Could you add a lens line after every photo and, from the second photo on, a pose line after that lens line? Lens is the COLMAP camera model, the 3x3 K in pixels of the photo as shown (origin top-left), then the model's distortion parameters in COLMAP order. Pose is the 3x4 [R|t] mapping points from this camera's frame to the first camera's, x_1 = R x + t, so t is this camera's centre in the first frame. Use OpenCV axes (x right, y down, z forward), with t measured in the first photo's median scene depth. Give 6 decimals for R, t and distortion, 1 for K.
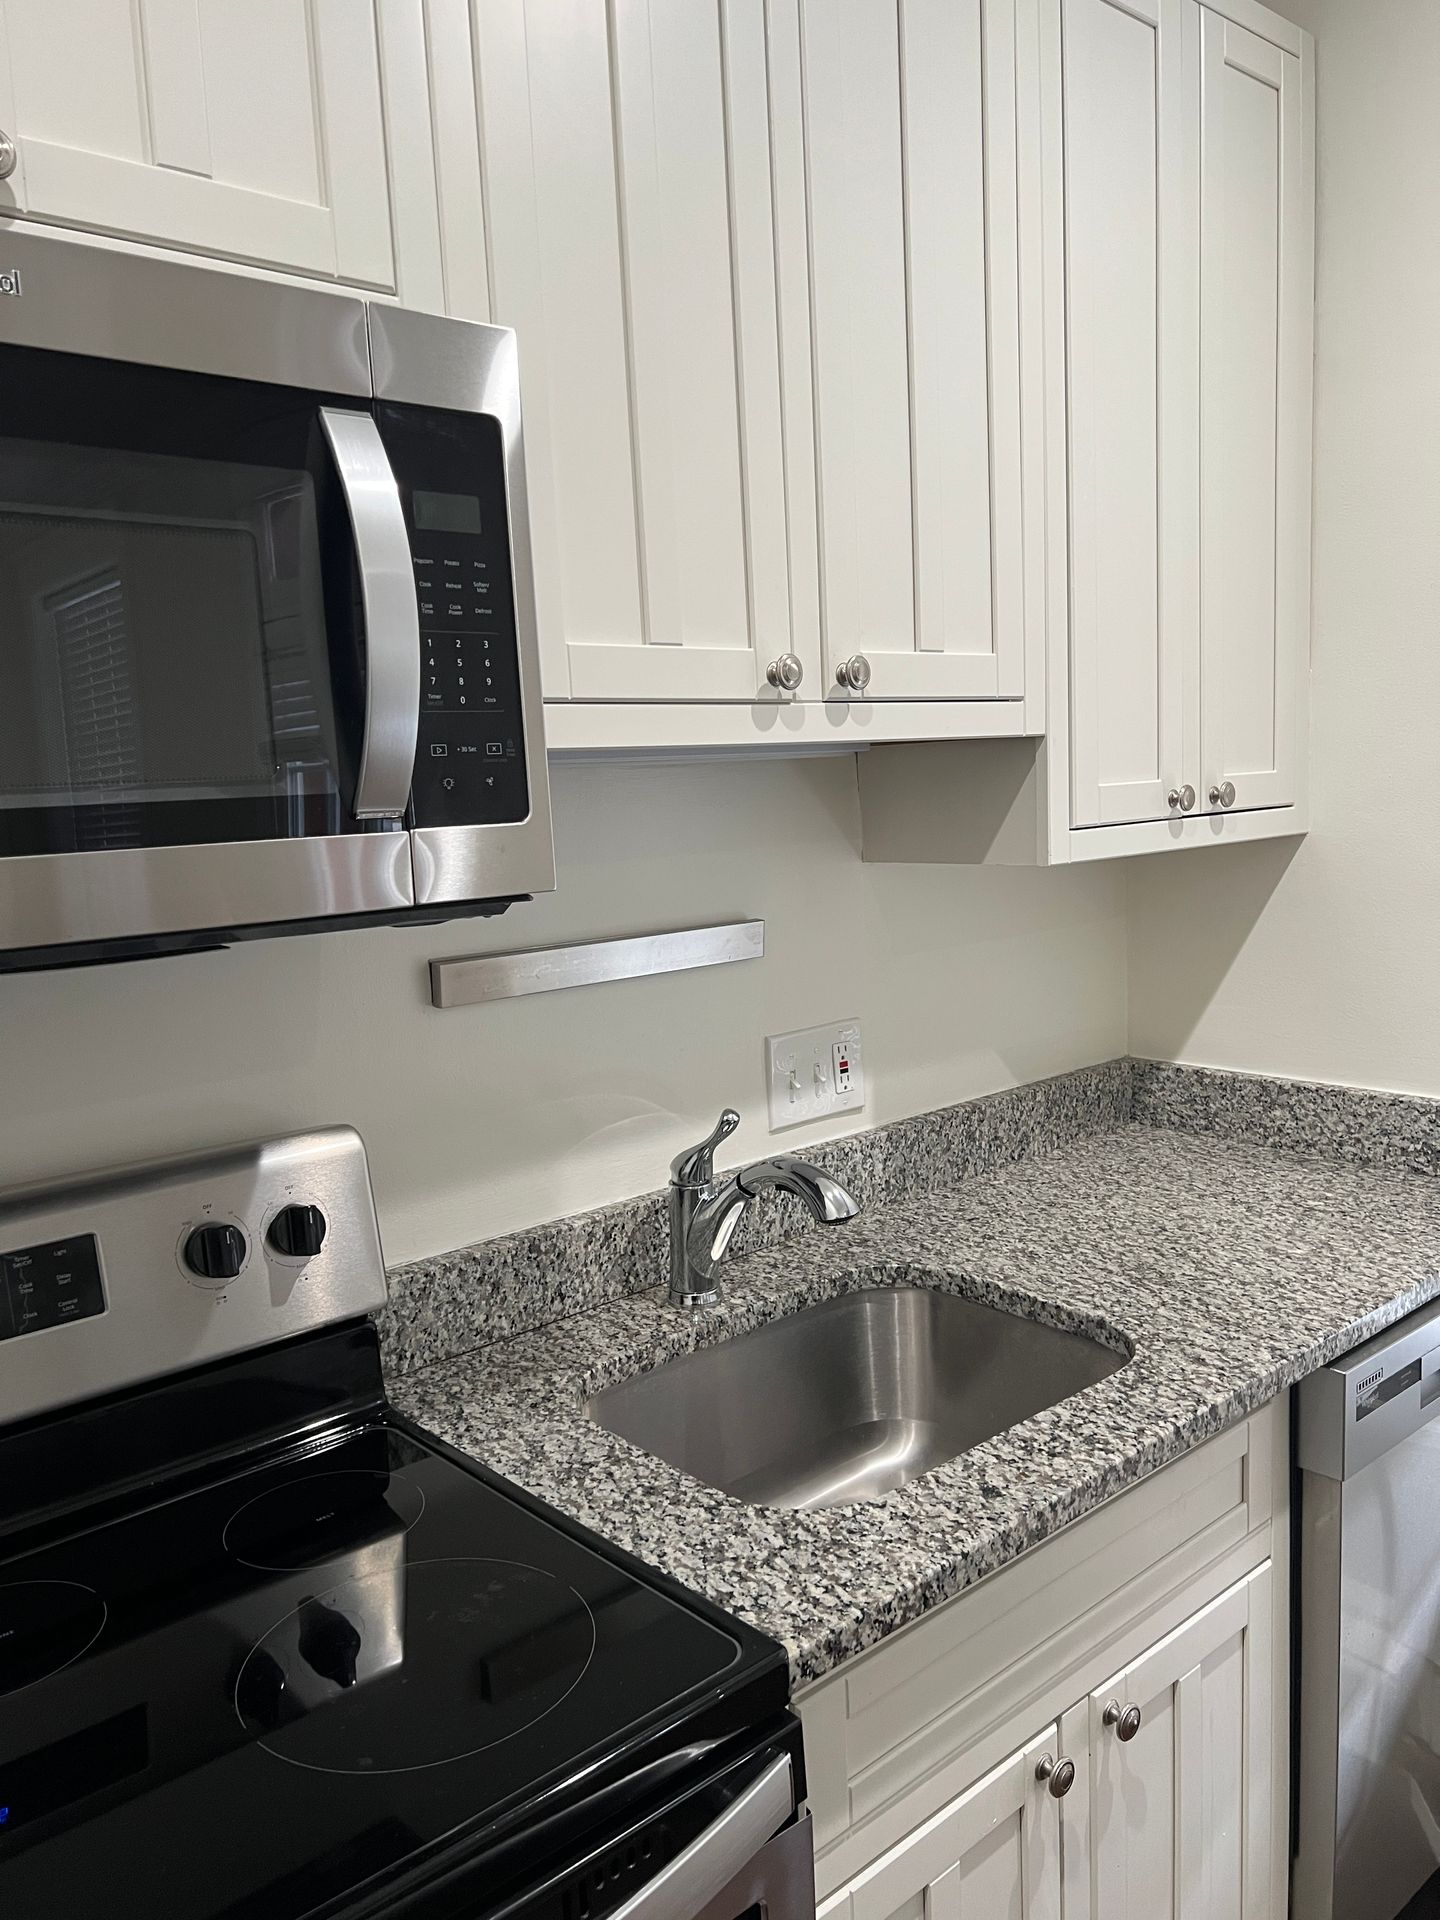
lens RADIAL K [[1439.4, 0, 720.0], [0, 1439.4, 960.0], [0, 0, 1]] dist [0.142692, -0.264963]
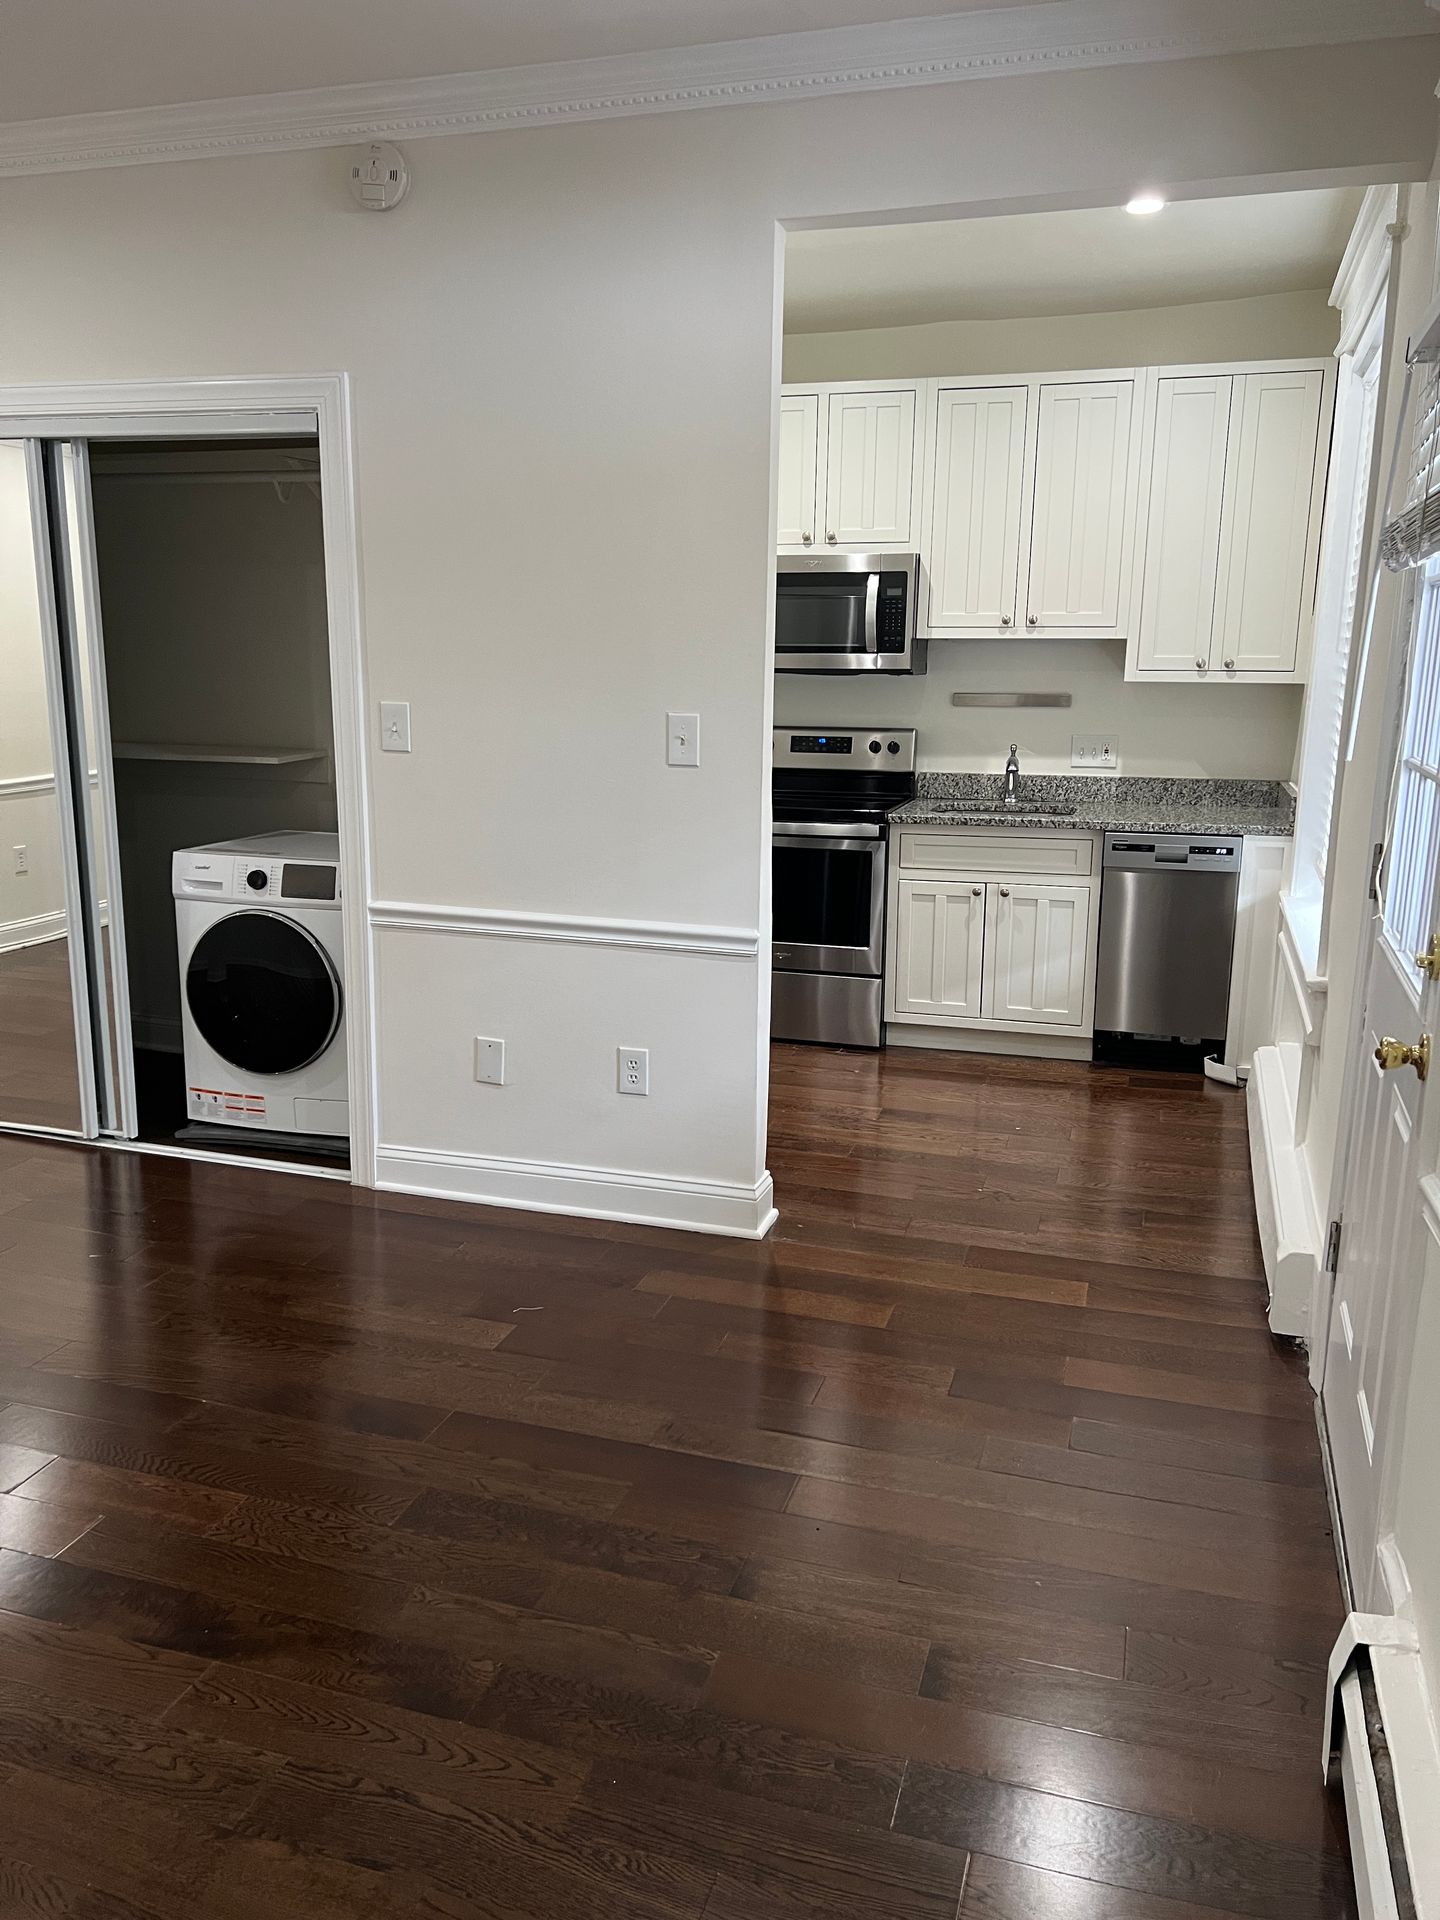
lens RADIAL K [[1439.4, 0, 720.0], [0, 1439.4, 960.0], [0, 0, 1]] dist [0.142692, -0.264963]
pose [[0.526195, 0.226834, -0.819552, 2.667767], [-0.144500, 0.973601, 0.176695, 0.095504], [0.837997, 0.025450, 0.545081, -1.525514]]
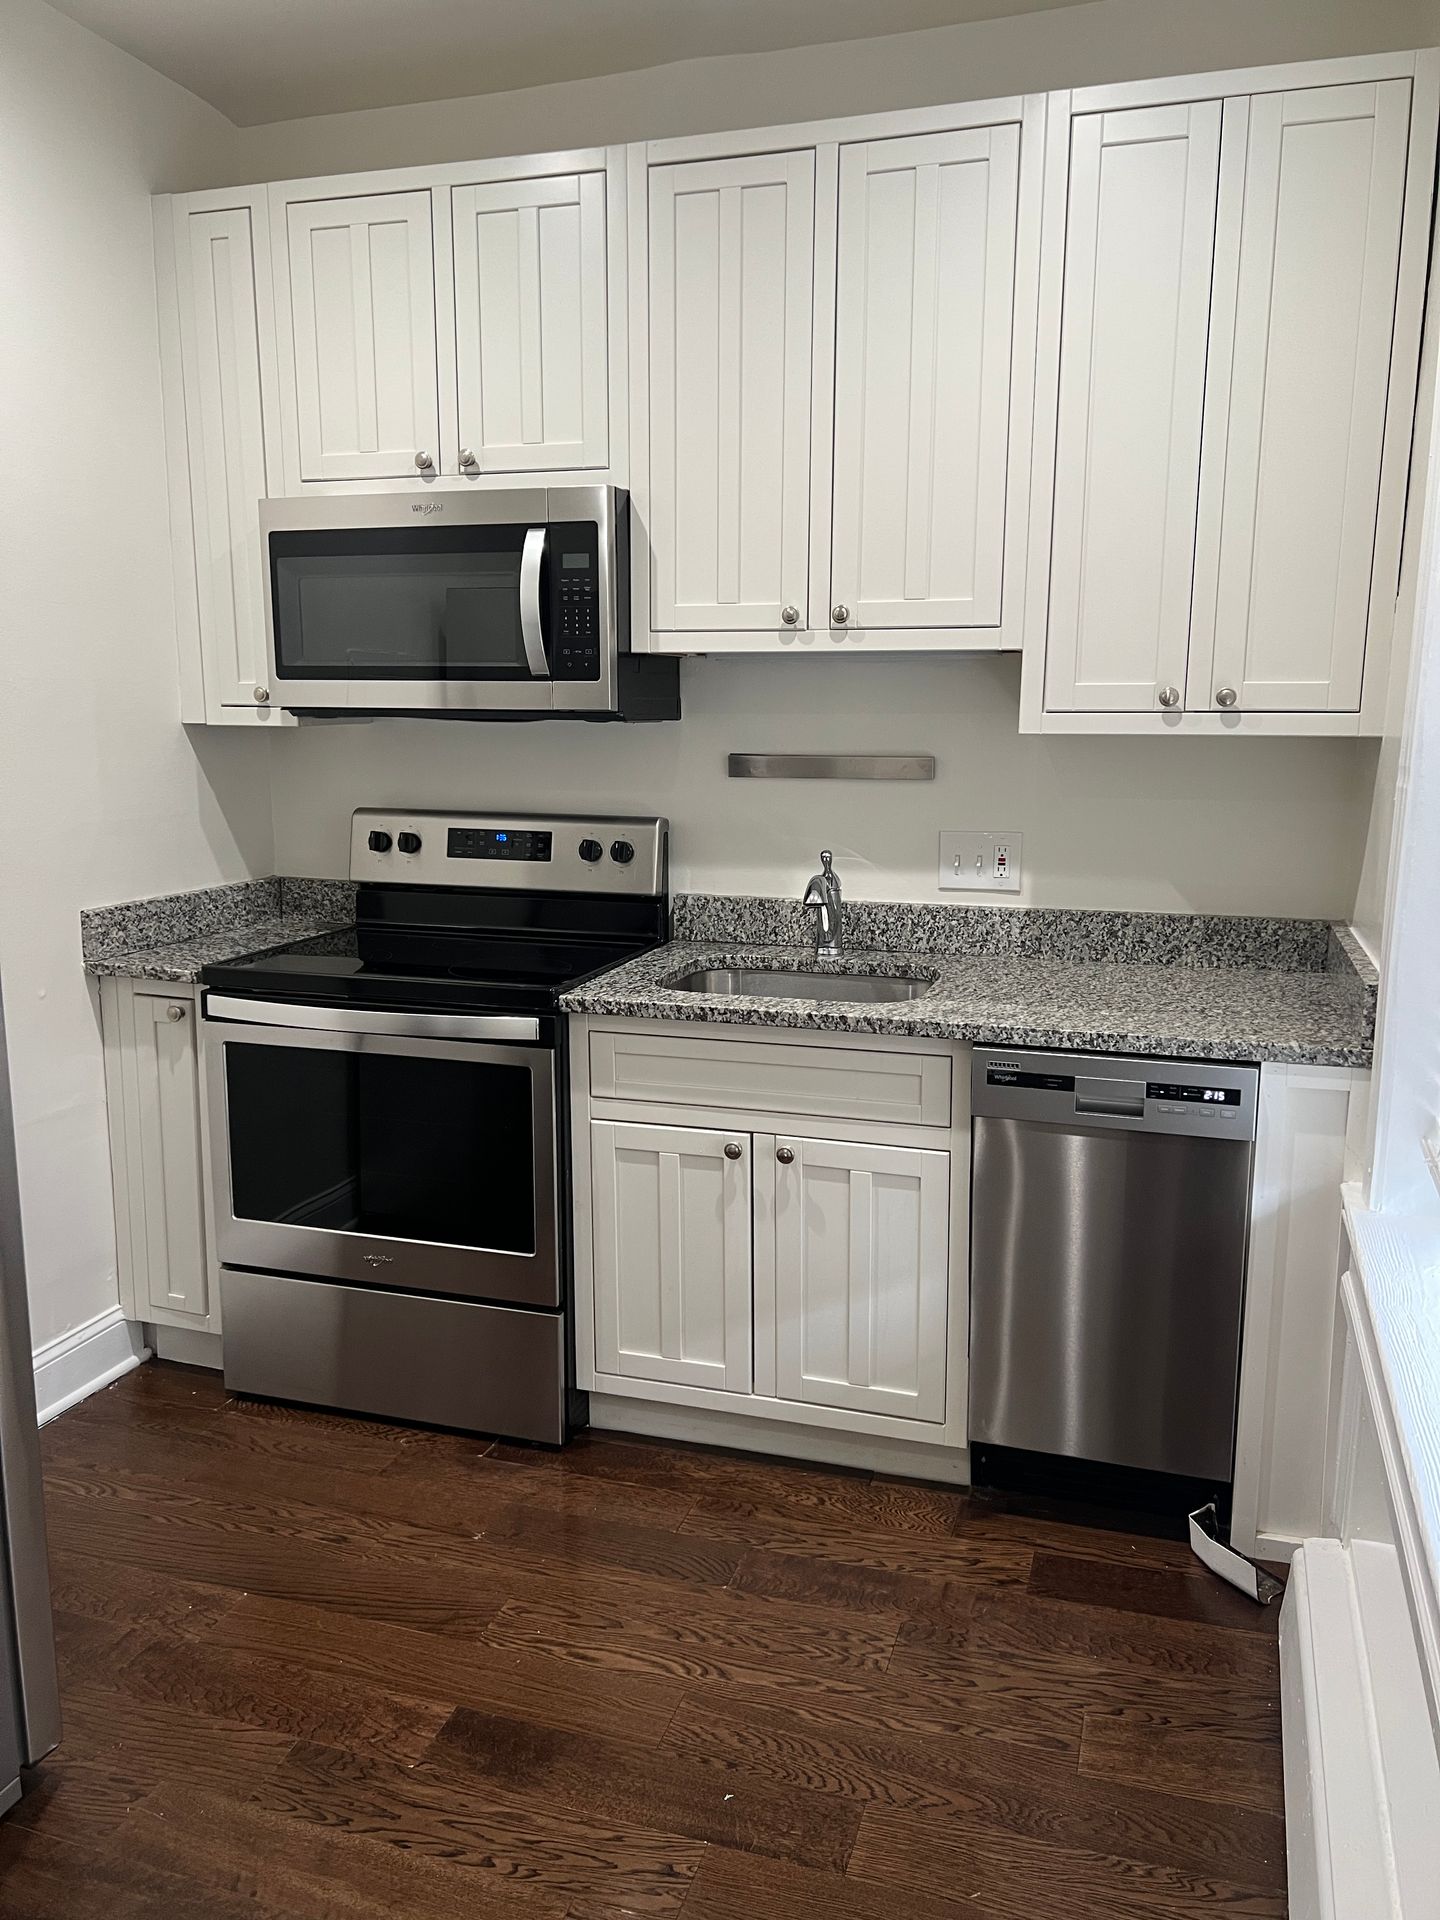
lens RADIAL K [[1439.4, 0, 720.0], [0, 1439.4, 960.0], [0, 0, 1]] dist [0.142692, -0.264963]
pose [[0.514516, 0.203523, -0.832978, 1.536973], [-0.135934, 0.978500, 0.155114, -0.028005], [0.846638, 0.033421, 0.531119, -0.107039]]
